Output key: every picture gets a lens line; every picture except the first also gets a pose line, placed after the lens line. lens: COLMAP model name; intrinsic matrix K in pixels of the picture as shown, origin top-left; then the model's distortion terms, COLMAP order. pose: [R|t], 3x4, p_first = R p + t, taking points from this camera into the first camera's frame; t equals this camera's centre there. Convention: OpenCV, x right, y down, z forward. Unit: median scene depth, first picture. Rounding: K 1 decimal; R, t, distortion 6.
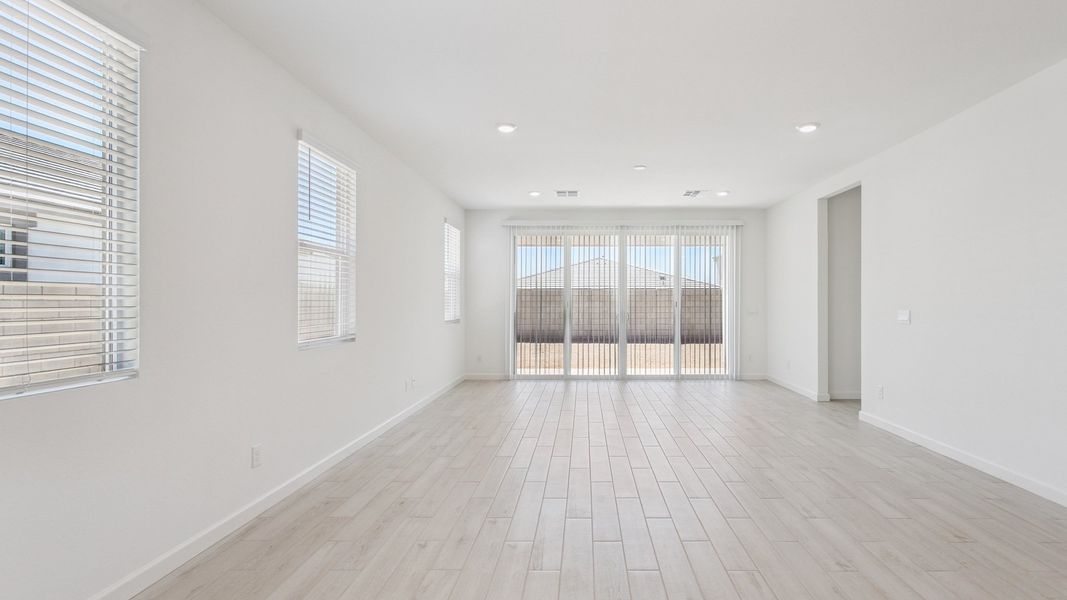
lens RADIAL K [[550.8, 0, 557.4], [0, 550.8, 302.5], [0, 0, 1]] dist [-0.000535, -0.000184]
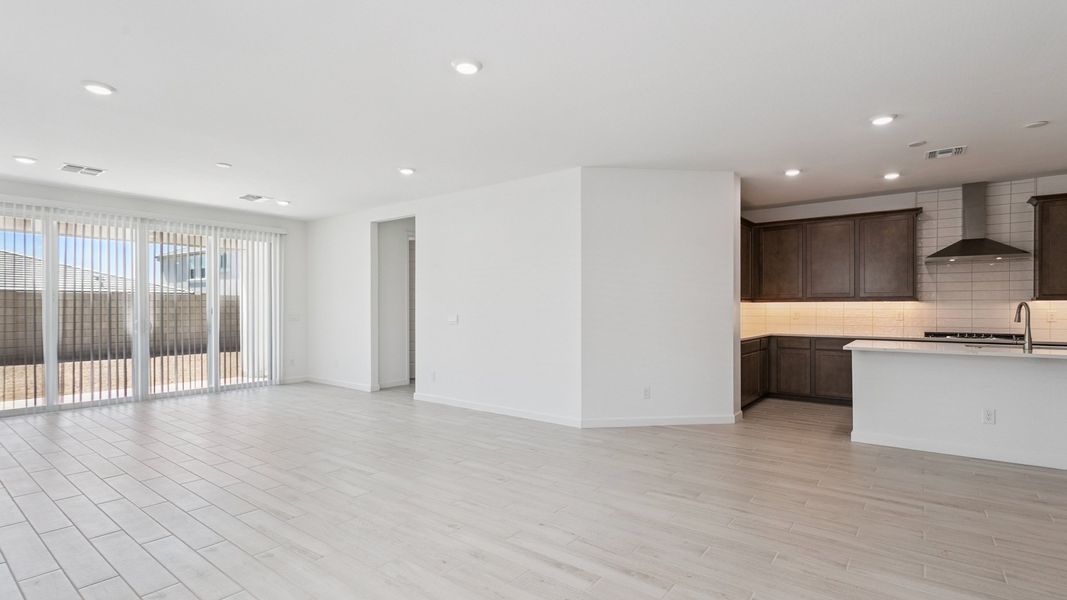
lens RADIAL K [[546.1, 0, 539.5], [0, 546.1, 309.4], [0, 0, 1]] dist [0.056144, 0.000252]
pose [[0.595052, -0.003348, 0.803680, -0.214938], [0.002794, 0.999994, 0.002097, 0.000265], [-0.803682, 0.000998, 0.595058, 0.000679]]
